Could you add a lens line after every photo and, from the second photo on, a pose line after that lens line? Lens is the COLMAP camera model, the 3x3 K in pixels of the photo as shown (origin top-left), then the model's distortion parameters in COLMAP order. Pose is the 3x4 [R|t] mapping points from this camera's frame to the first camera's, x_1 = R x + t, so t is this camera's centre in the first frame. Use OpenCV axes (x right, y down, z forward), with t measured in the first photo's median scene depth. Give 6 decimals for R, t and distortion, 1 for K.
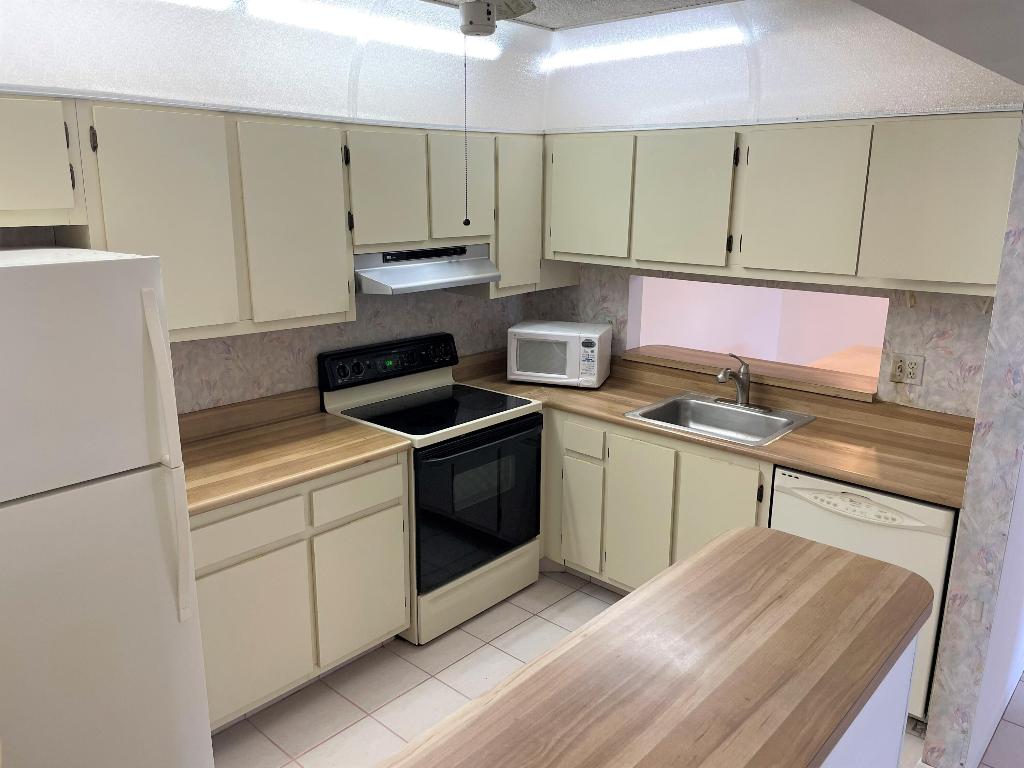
lens RADIAL K [[780.6, 0, 512.0], [0, 780.6, 384.0], [0, 0, 1]] dist [0.038058, -0.005633]
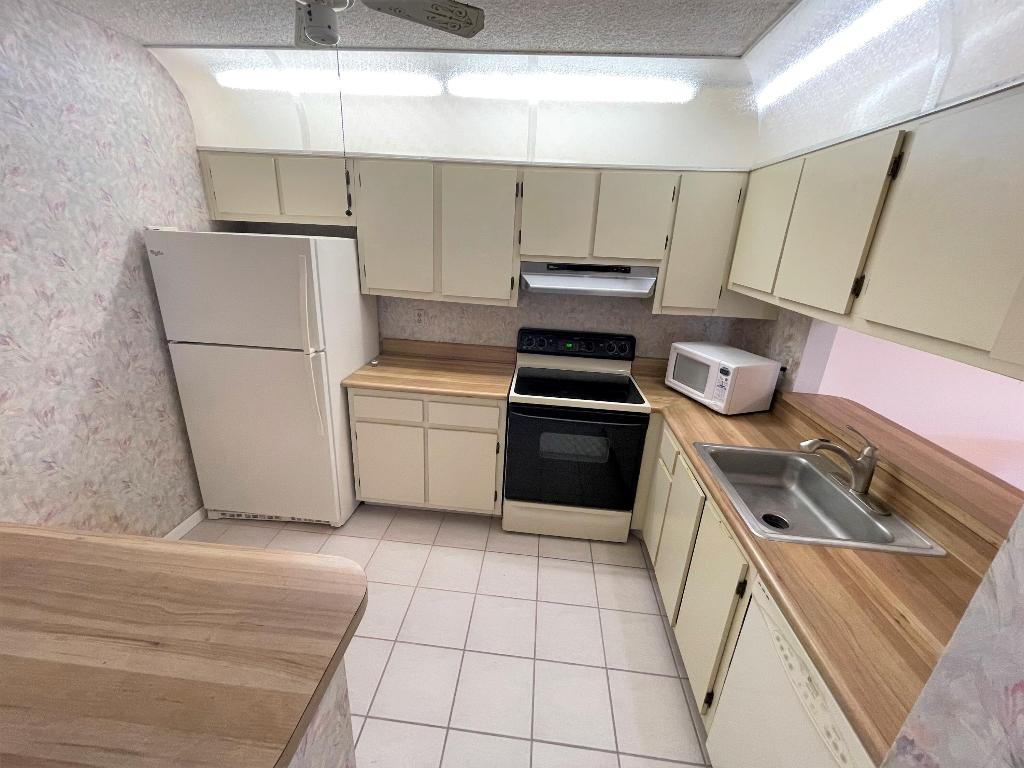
lens RADIAL K [[415.9, 0, 511.2], [0, 415.9, 379.2], [0, 0, 1]] dist [-0.000455, -0.000174]
pose [[0.602706, 0.283892, -0.745755, 0.390006], [-0.238420, 0.955949, 0.171222, -0.077971], [0.761513, 0.074606, 0.643842, 0.468282]]
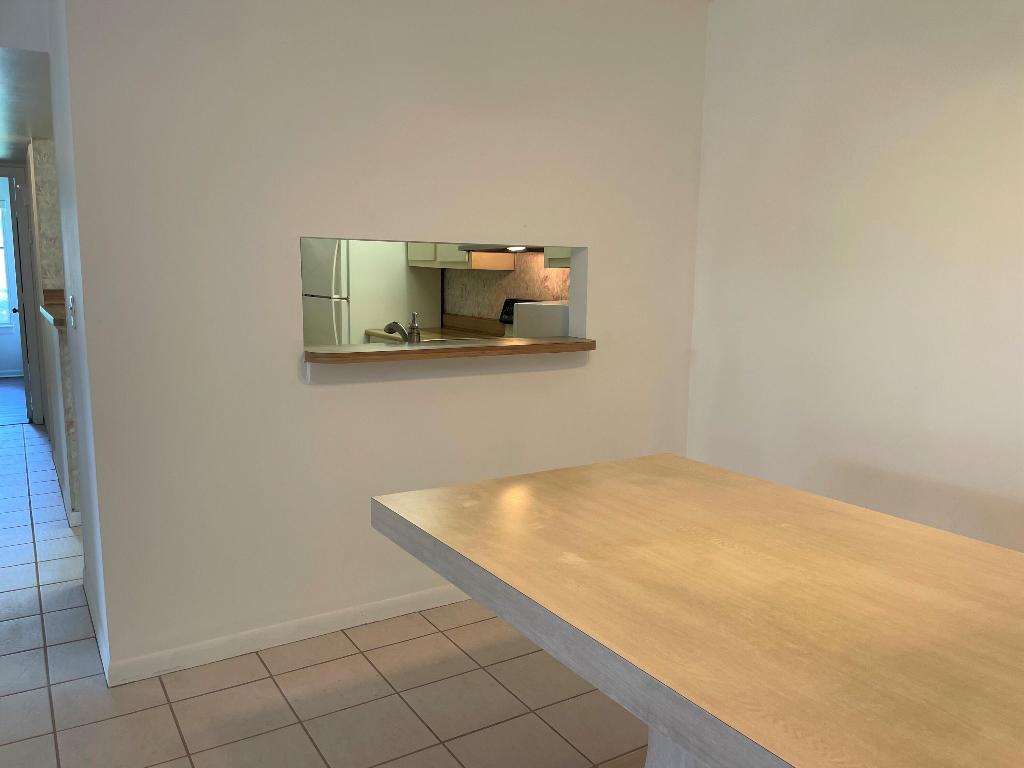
lens RADIAL K [[780.6, 0, 512.0], [0, 780.6, 384.0], [0, 0, 1]] dist [0.038058, -0.005633]
pose [[-0.267442, 0.123669, -0.955605, 1.715396], [-0.252996, 0.947923, 0.193480, -0.233930], [0.929768, 0.293509, -0.222227, 2.005805]]
